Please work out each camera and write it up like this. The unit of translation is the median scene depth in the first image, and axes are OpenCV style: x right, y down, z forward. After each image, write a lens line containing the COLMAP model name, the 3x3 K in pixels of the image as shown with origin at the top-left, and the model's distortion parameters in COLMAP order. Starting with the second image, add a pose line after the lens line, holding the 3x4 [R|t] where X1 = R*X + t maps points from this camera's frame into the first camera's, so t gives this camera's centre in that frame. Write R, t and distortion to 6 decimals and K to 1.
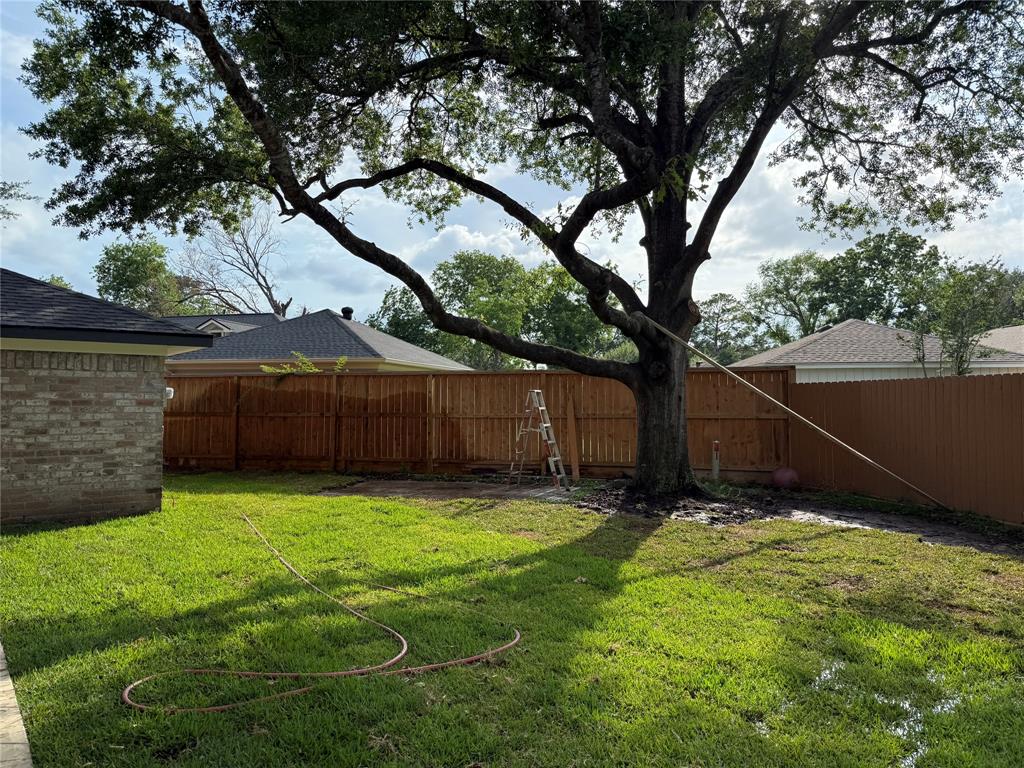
lens RADIAL K [[711.8, 0, 511.1], [0, 711.8, 381.0], [0, 0, 1]] dist [0.014020, -0.010658]
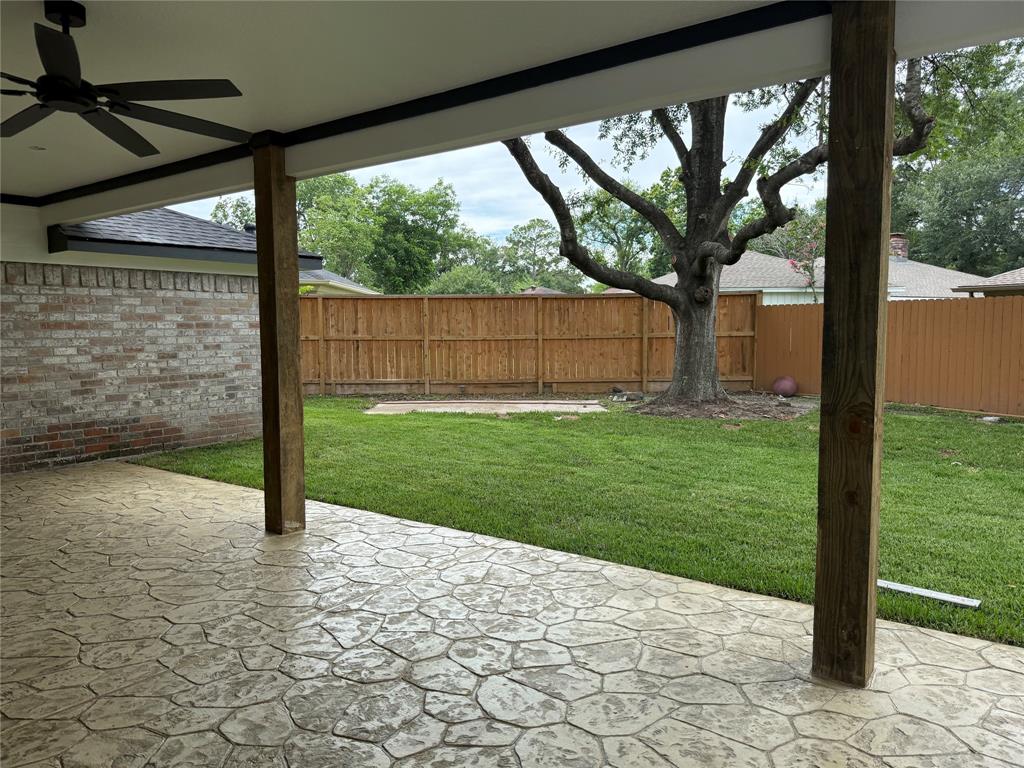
lens RADIAL K [[711.8, 0, 515.7], [0, 711.8, 387.9], [0, 0, 1]] dist [0.014020, -0.010658]
pose [[0.965499, -0.030360, 0.258632, -0.442430], [0.000243, 0.993285, 0.115692, 0.002967], [-0.260407, -0.111637, 0.959023, -0.045576]]
